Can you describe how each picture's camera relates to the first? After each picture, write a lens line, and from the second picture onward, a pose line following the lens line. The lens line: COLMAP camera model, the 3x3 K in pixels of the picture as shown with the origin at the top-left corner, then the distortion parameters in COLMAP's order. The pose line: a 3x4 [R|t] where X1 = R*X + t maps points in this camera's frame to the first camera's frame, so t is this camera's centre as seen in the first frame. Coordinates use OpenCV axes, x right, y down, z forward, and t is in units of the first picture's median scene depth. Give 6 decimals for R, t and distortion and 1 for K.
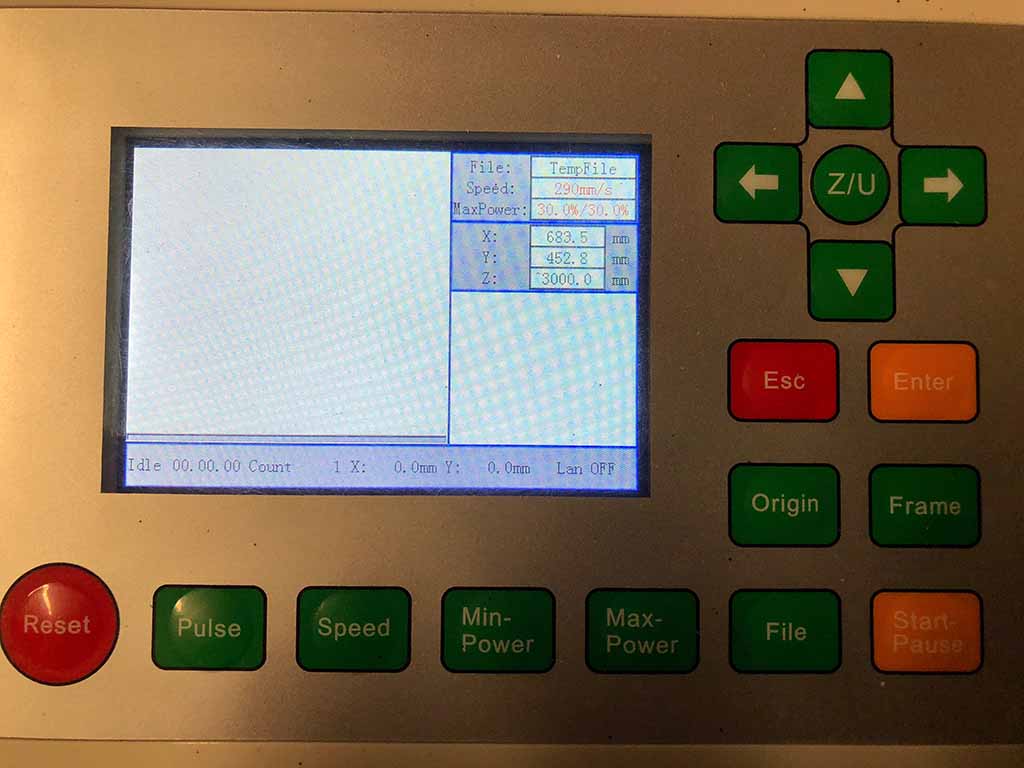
lens RADIAL K [[829.6, 0, 511.4], [0, 829.6, 380.8], [0, 0, 1]] dist [0.013601, -0.068601]
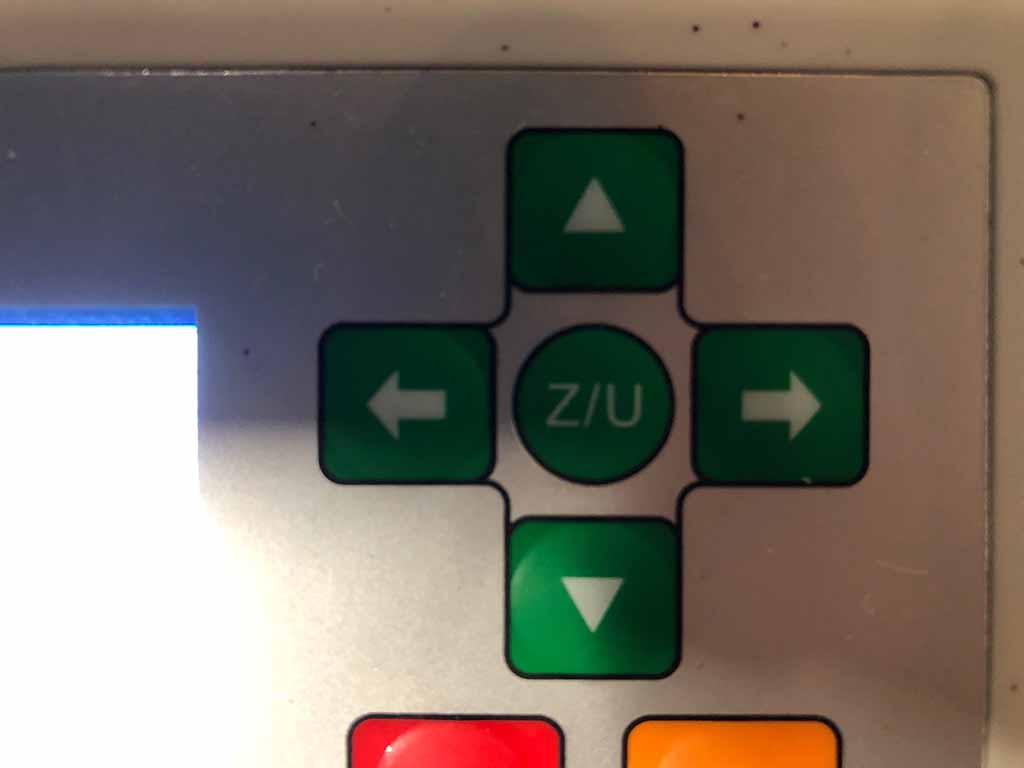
lens RADIAL K [[829.6, 0, 510.1], [0, 829.6, 389.3], [0, 0, 1]] dist [0.013601, -0.068601]
pose [[0.999871, -0.006894, -0.014521, 0.366790], [0.007687, 0.998440, 0.055304, -0.275239], [0.014117, -0.055409, 0.998364, 0.499361]]
